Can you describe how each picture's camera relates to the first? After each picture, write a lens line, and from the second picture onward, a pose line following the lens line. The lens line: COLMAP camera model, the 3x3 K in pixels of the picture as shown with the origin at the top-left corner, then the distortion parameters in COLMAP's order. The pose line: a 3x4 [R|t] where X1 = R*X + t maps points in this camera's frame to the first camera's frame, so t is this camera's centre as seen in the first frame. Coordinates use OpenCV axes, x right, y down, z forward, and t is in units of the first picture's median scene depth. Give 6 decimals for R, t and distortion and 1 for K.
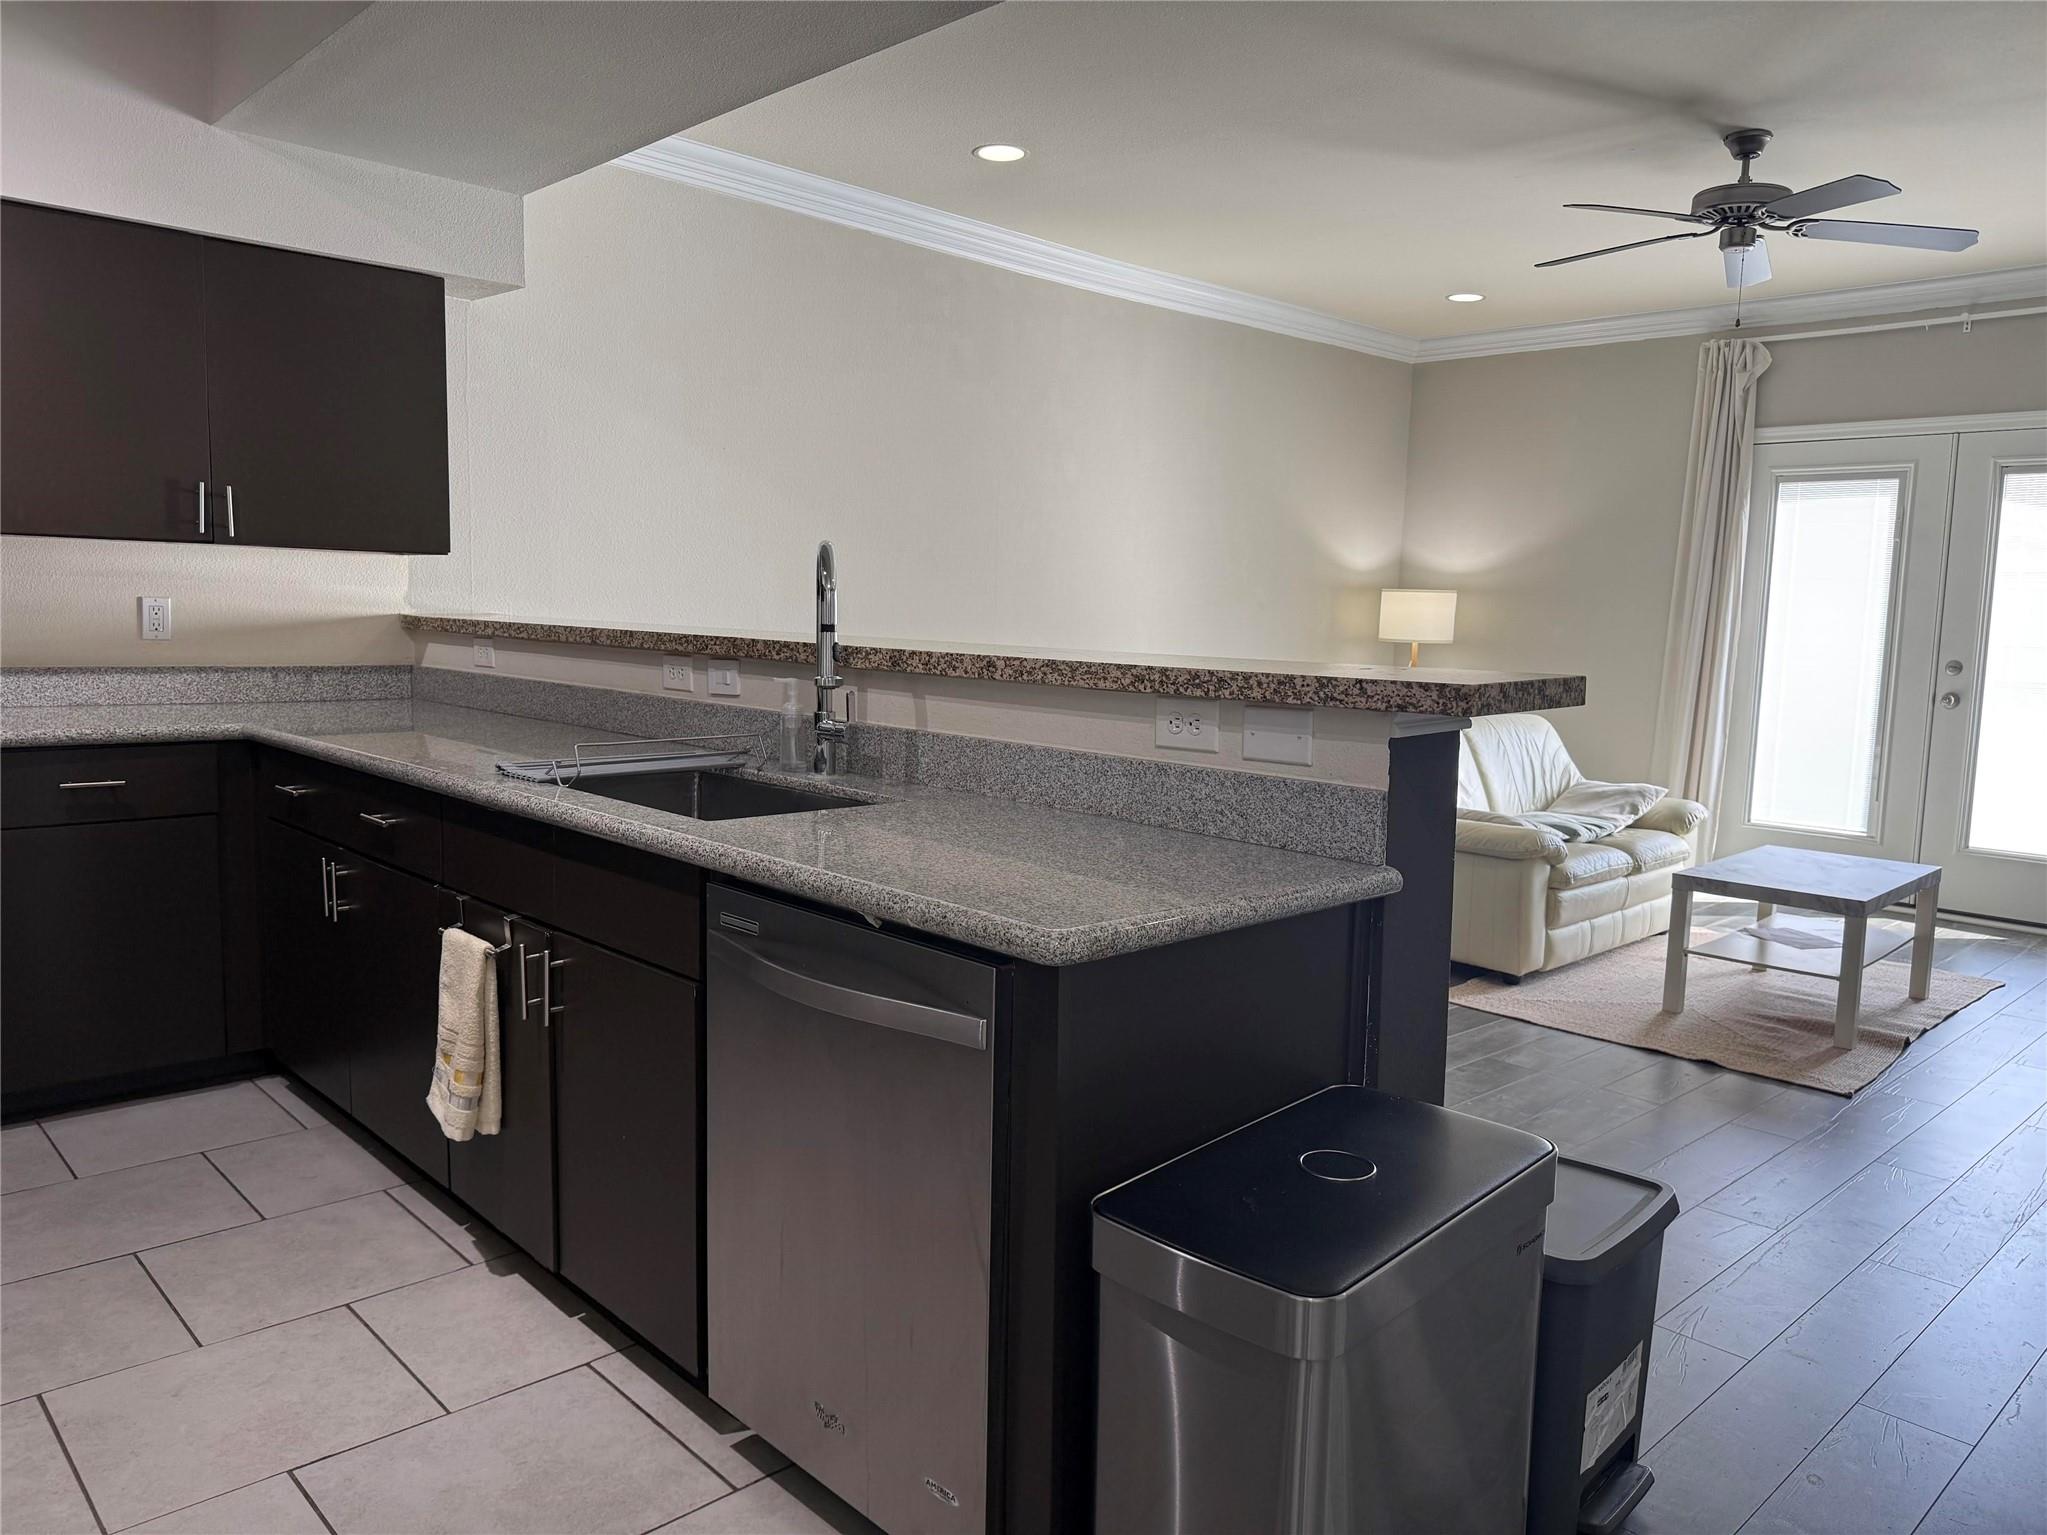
lens RADIAL K [[1445.9, 0, 1023.5], [0, 1445.9, 768.4], [0, 0, 1]] dist [0.008636, -0.016527]
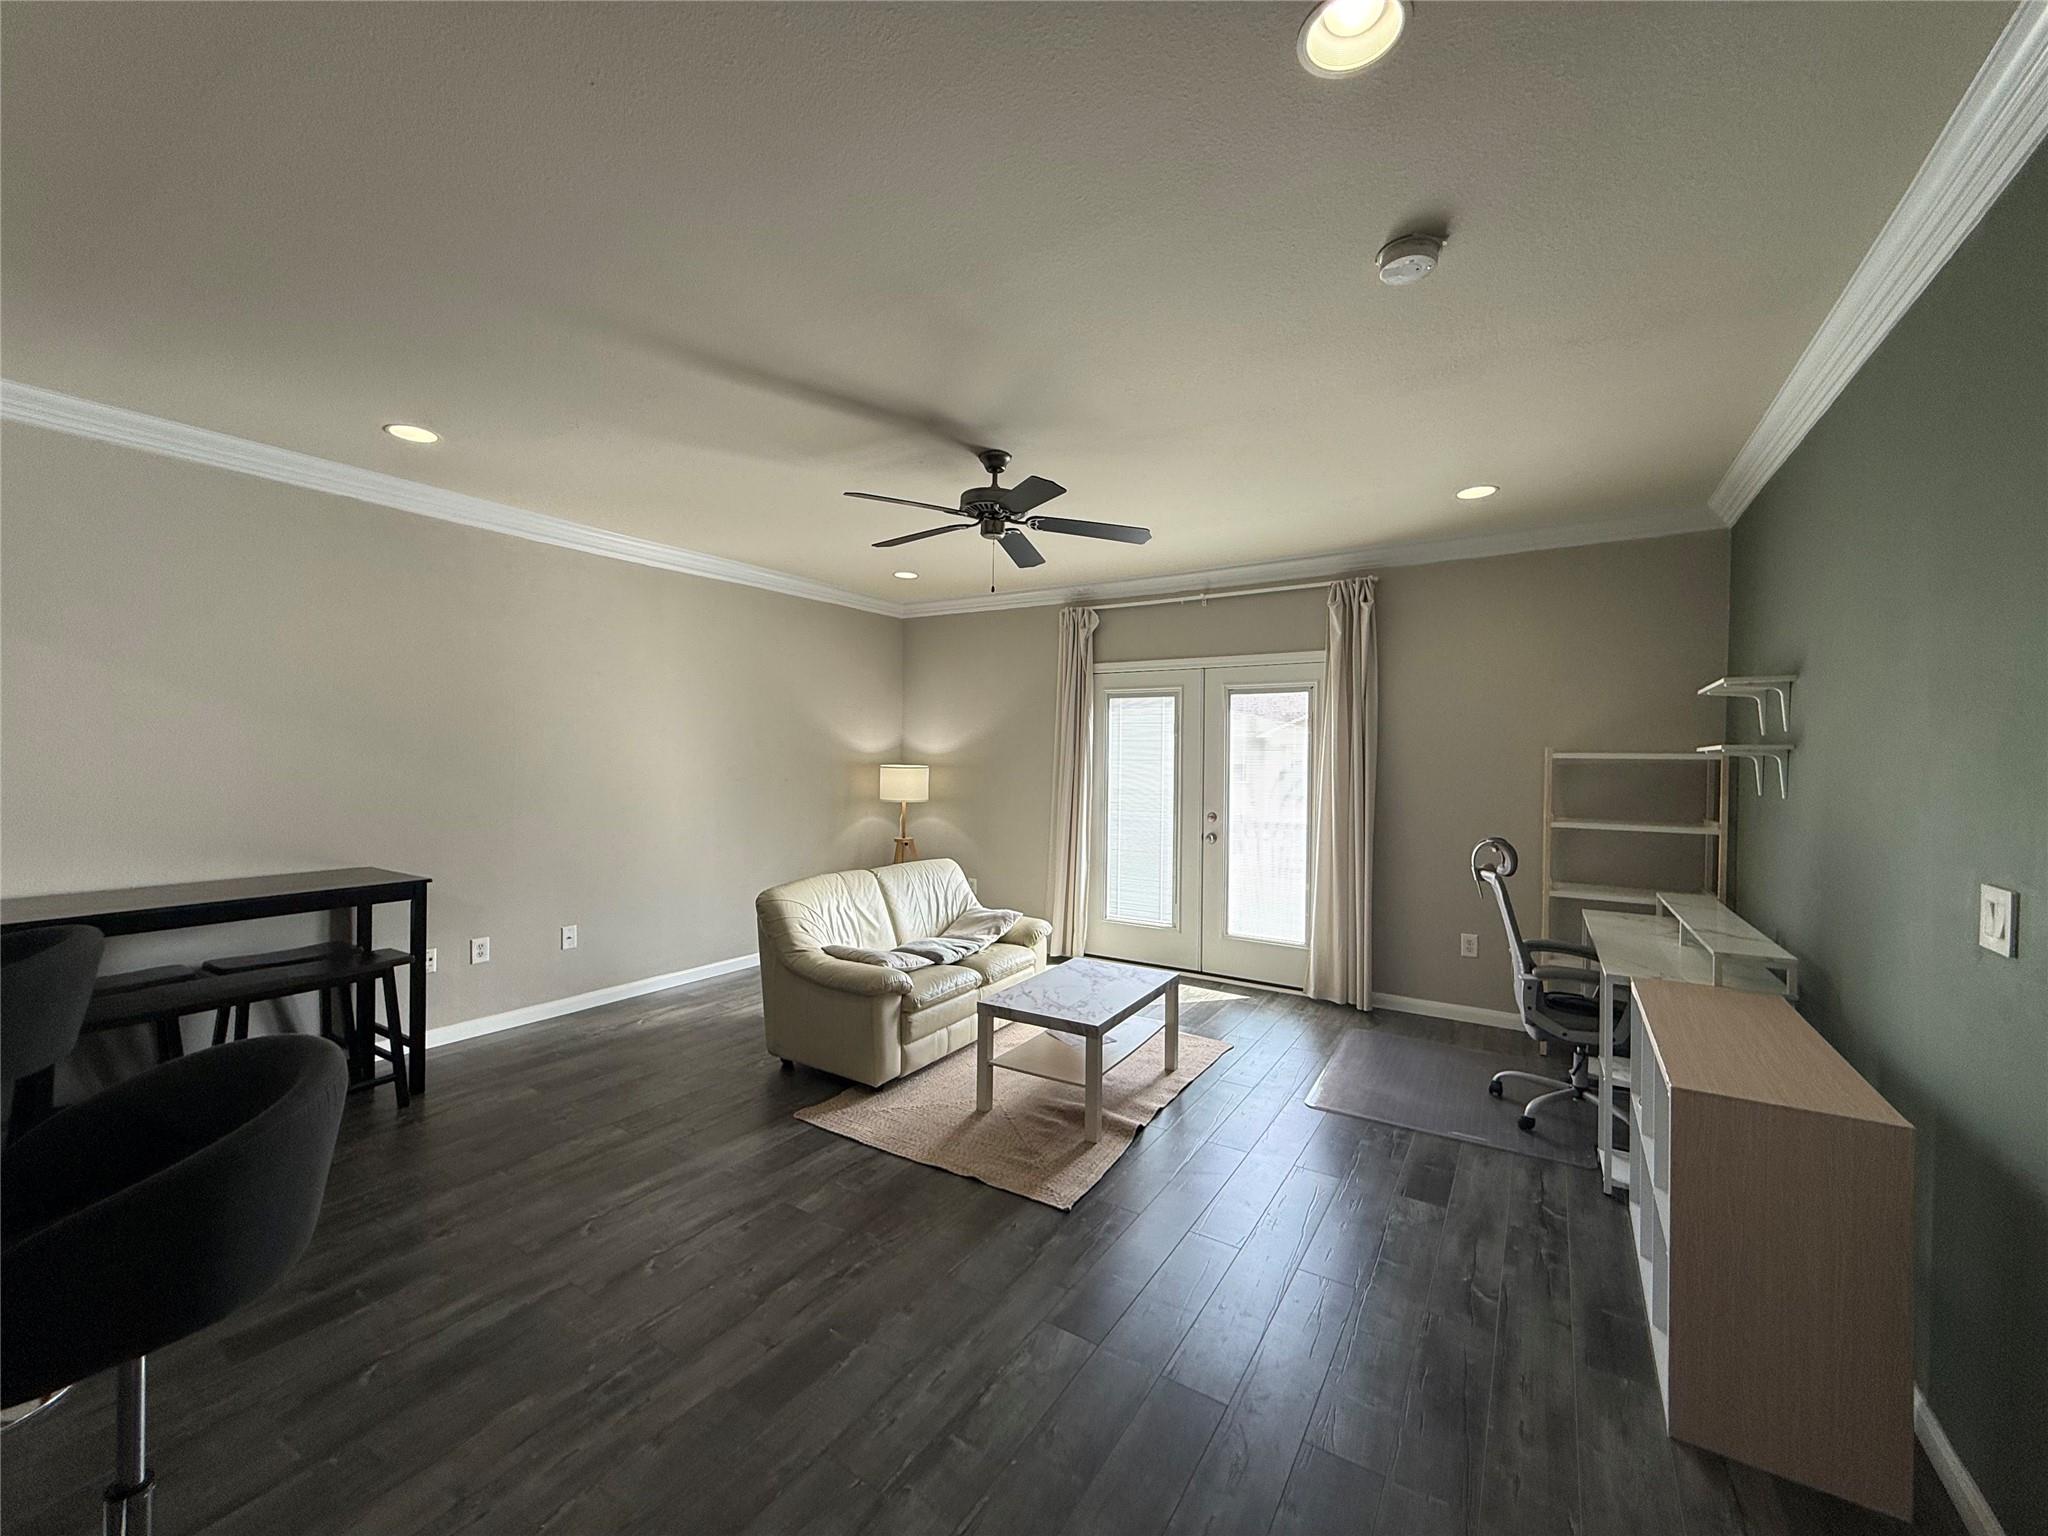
lens RADIAL K [[818.8, 0, 1021.1], [0, 818.8, 765.1], [0, 0, 1]] dist [-0.002519, -0.000252]
pose [[0.970202, -0.017033, 0.241699, 0.264509], [0.040510, 0.994888, -0.092502, -0.059146], [-0.238888, 0.099537, 0.965932, 0.220453]]
